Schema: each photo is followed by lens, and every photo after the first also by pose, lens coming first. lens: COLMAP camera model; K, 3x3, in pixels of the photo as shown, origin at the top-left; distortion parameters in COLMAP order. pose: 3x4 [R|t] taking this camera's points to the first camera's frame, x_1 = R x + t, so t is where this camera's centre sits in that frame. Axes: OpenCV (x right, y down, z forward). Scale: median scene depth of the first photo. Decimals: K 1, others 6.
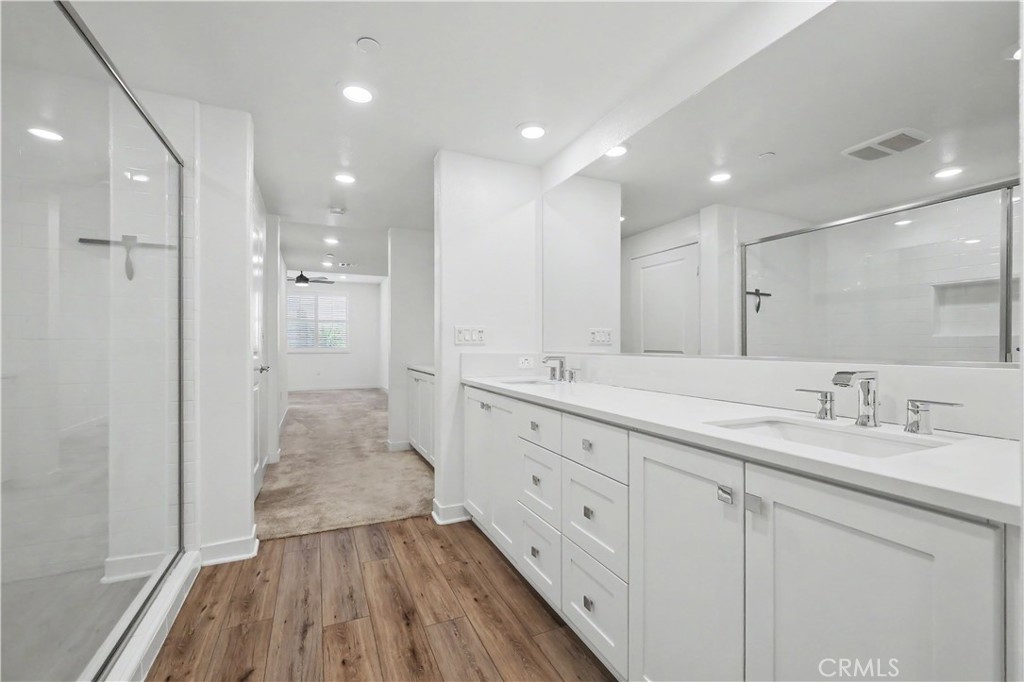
lens RADIAL K [[434.6, 0, 512.0], [0, 434.6, 341.0], [0, 0, 1]] dist [-0.001489, -0.000252]
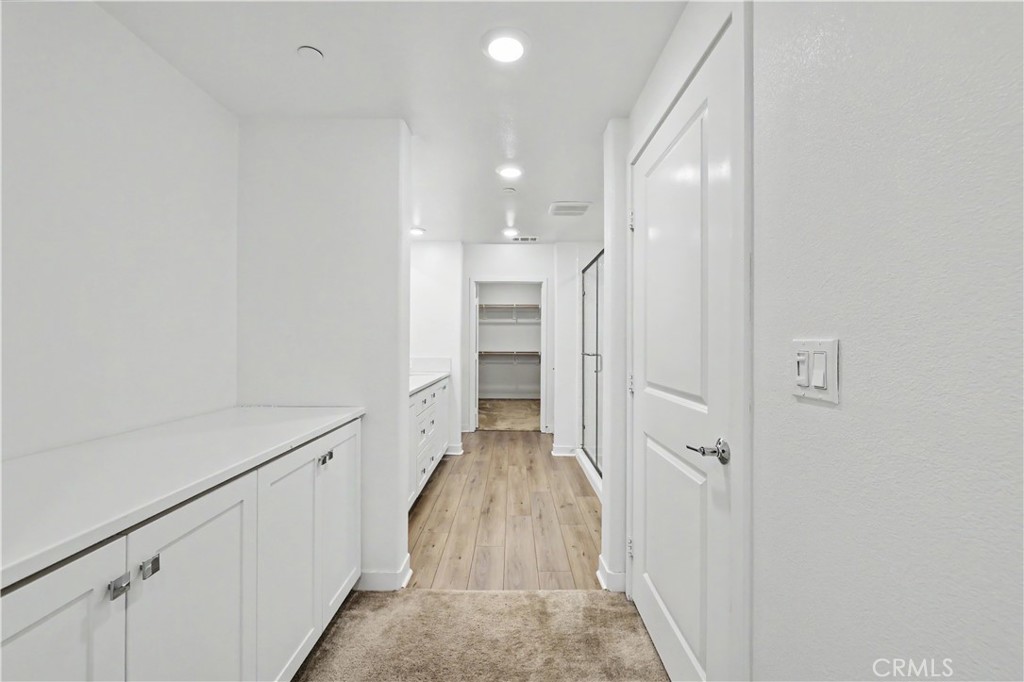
lens RADIAL K [[434.6, 0, 512.0], [0, 434.6, 341.0], [0, 0, 1]] dist [-0.001489, -0.000252]
pose [[-0.910599, -0.007717, 0.413219, -0.941393], [-0.012190, 0.999892, -0.008191, -0.040198], [-0.413112, -0.012496, -0.910595, 2.292062]]
